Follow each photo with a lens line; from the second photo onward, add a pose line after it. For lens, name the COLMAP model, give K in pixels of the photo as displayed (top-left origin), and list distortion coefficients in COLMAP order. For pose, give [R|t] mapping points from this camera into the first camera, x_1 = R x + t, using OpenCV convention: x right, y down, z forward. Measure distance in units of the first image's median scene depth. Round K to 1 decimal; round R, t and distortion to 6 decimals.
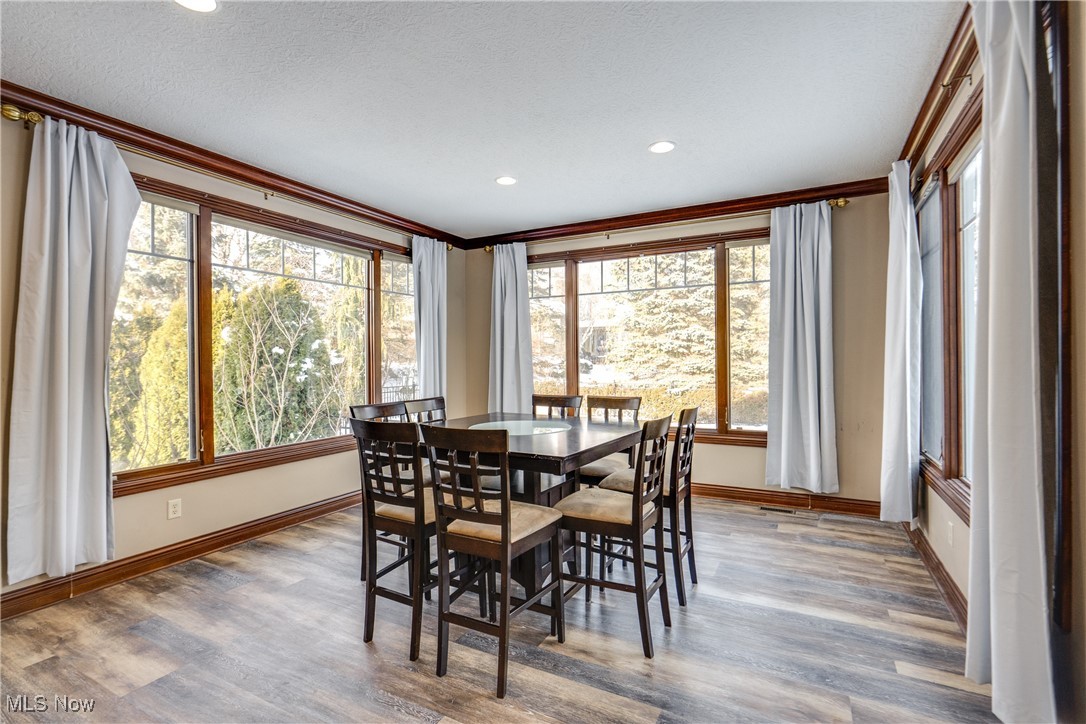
lens RADIAL K [[497.4, 0, 557.3], [0, 497.4, 365.2], [0, 0, 1]] dist [0.017849, 0.000001]
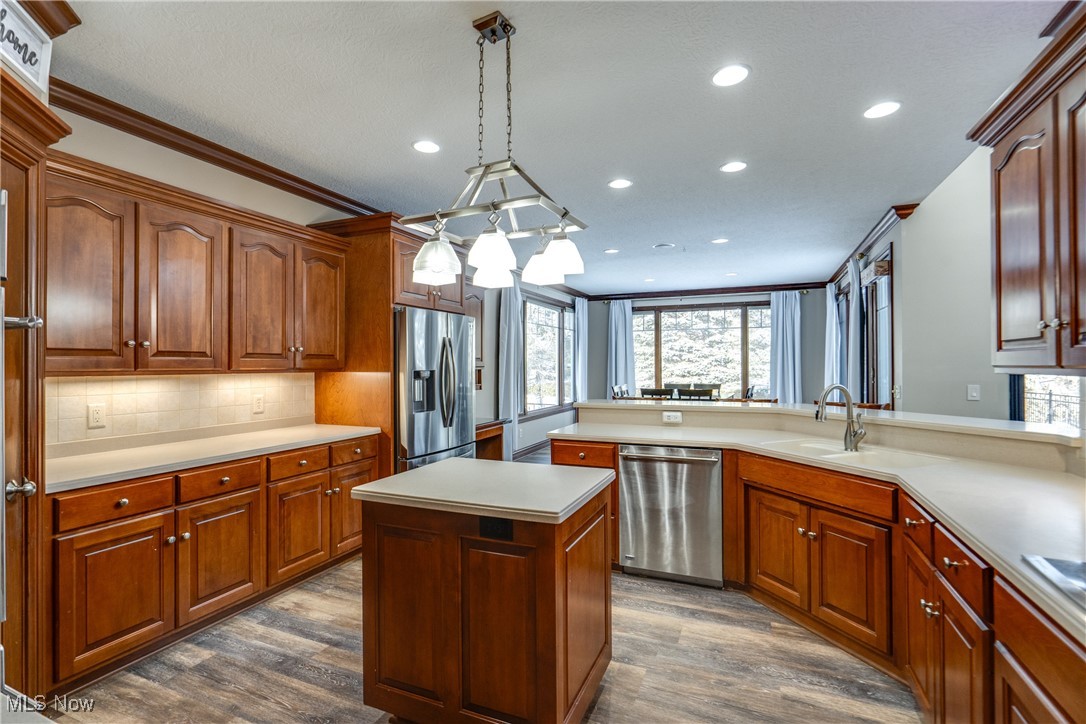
lens RADIAL K [[497.4, 0, 557.3], [0, 497.4, 365.2], [0, 0, 1]] dist [0.017849, 0.000001]
pose [[0.996180, 0.002917, 0.087273, -0.481419], [-0.002115, 0.999955, -0.009278, 0.002141], [-0.087297, 0.009058, 0.996141, -0.734870]]
